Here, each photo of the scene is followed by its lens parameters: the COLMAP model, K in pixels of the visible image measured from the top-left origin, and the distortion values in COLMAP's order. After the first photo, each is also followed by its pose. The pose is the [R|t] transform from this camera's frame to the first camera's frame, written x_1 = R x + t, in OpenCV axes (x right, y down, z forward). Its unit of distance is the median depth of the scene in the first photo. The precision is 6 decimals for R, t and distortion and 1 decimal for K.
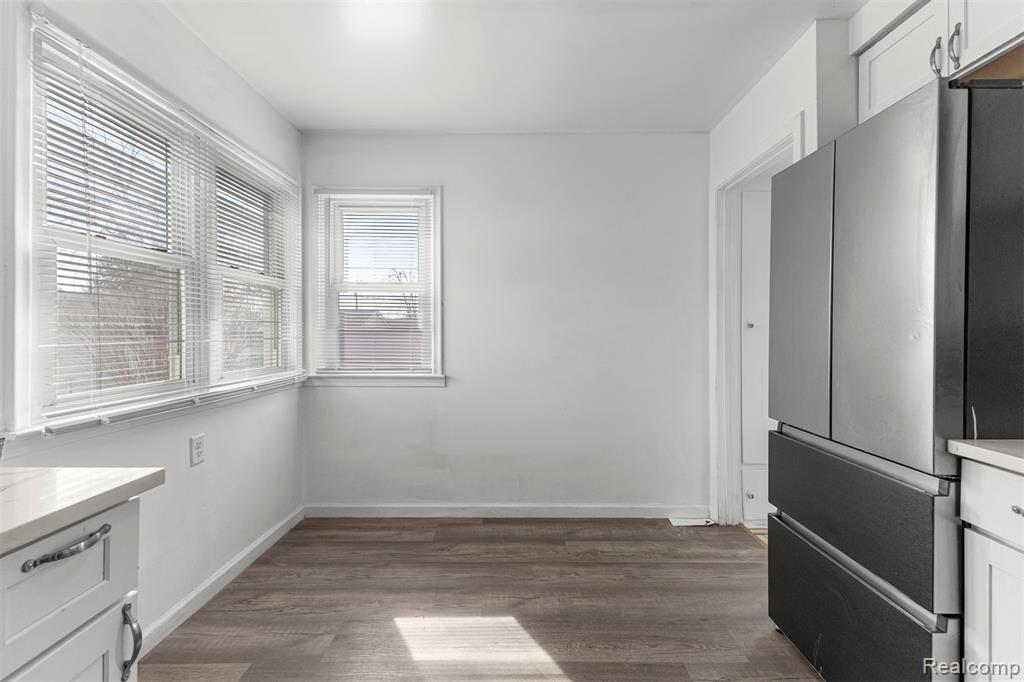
lens RADIAL K [[454.3, 0, 527.9], [0, 454.3, 336.1], [0, 0, 1]] dist [0.016562, -0.000081]
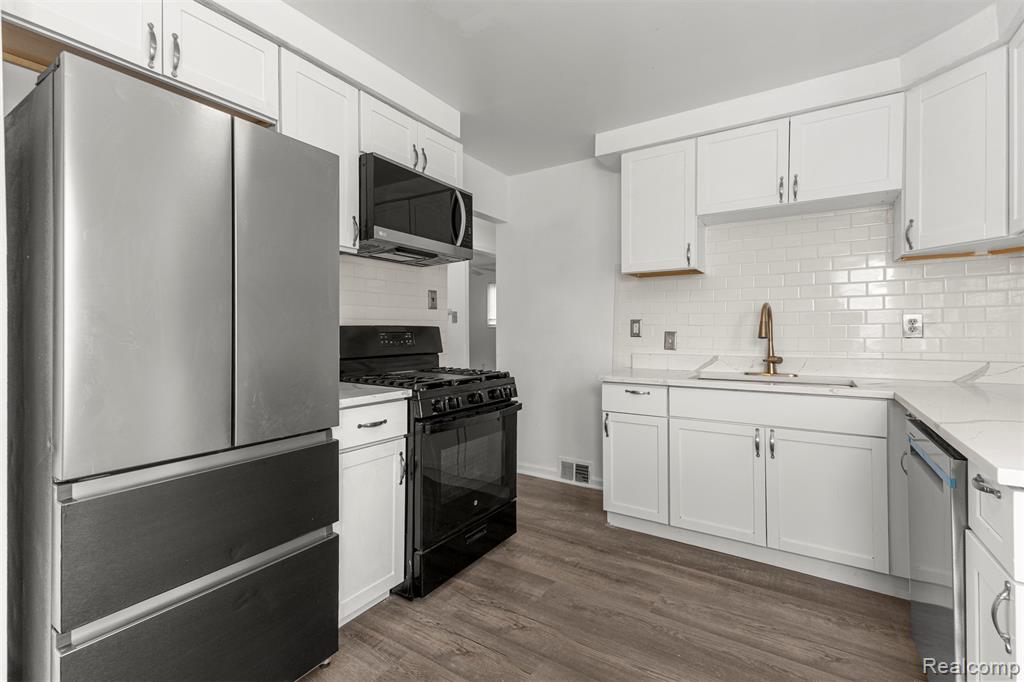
lens RADIAL K [[450.6, 0, 509.9], [0, 450.6, 335.3], [0, 0, 1]] dist [0.015209, -0.000385]
pose [[-0.830119, -0.002844, 0.557578, -0.216418], [0.008614, 0.999802, 0.017924, -0.001972], [-0.557519, 0.019682, -0.829931, 1.110359]]
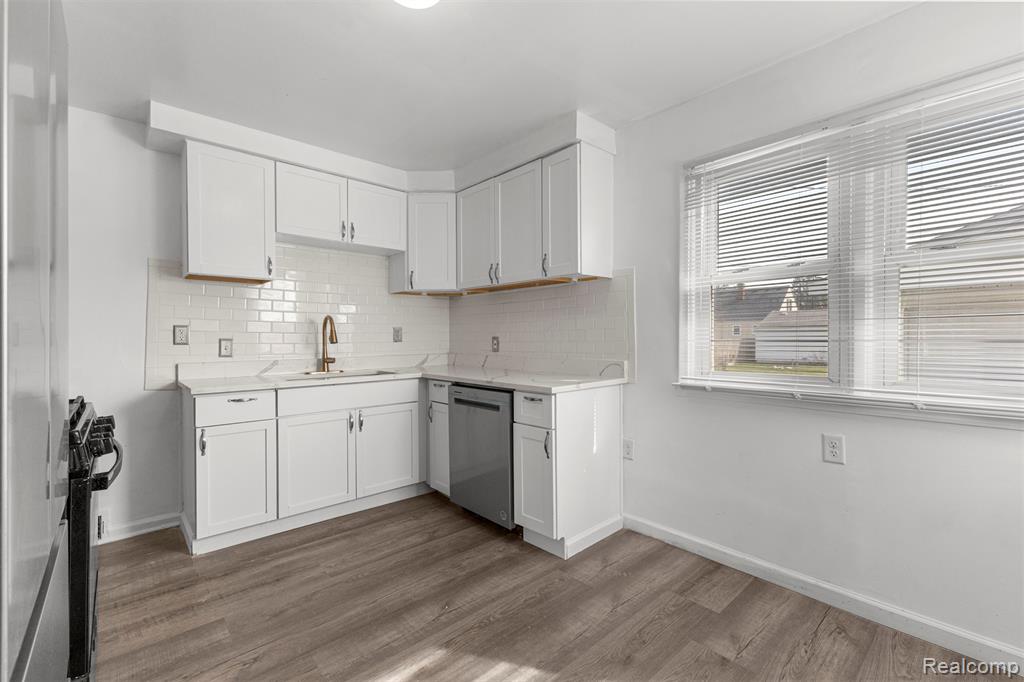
lens RADIAL K [[450.6, 0, 509.9], [0, 450.6, 335.3], [0, 0, 1]] dist [0.015209, -0.000385]
pose [[-0.757877, 0.000632, -0.652398, 0.483064], [-0.004927, 0.999965, 0.006692, -0.007392], [0.652379, 0.008286, -0.757847, 1.300524]]
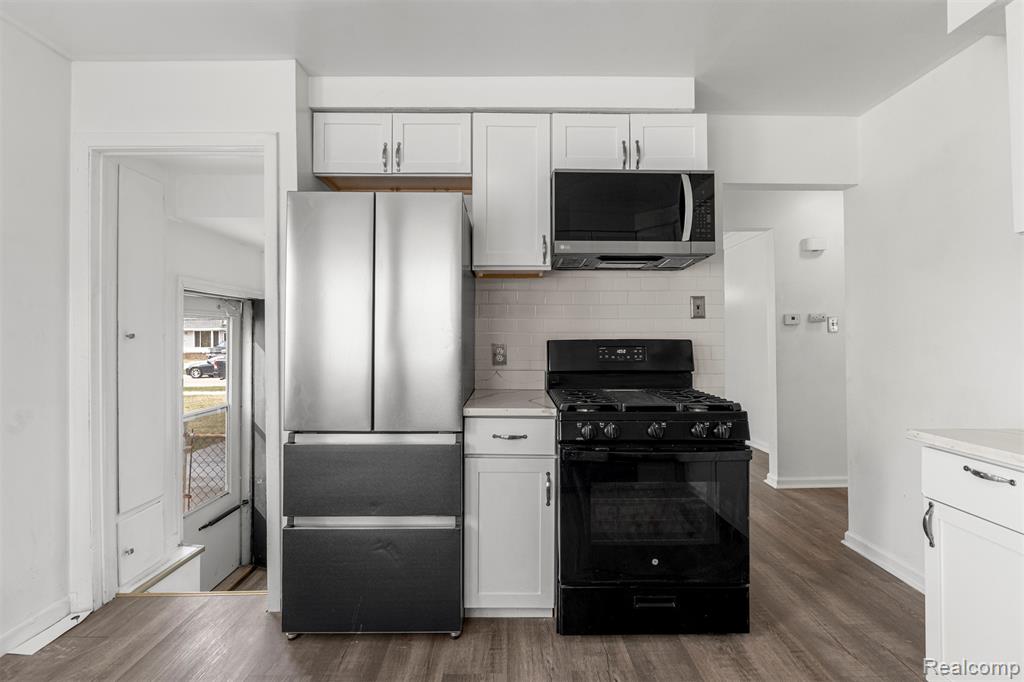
lens RADIAL K [[453.5, 0, 515.1], [0, 453.5, 334.4], [0, 0, 1]] dist [-0.004434, -0.000081]
pose [[-0.002094, 0.014203, 0.999897, -0.437035], [0.012359, 0.999823, -0.014176, -0.009107], [-0.999921, 0.012328, -0.002269, 0.478648]]
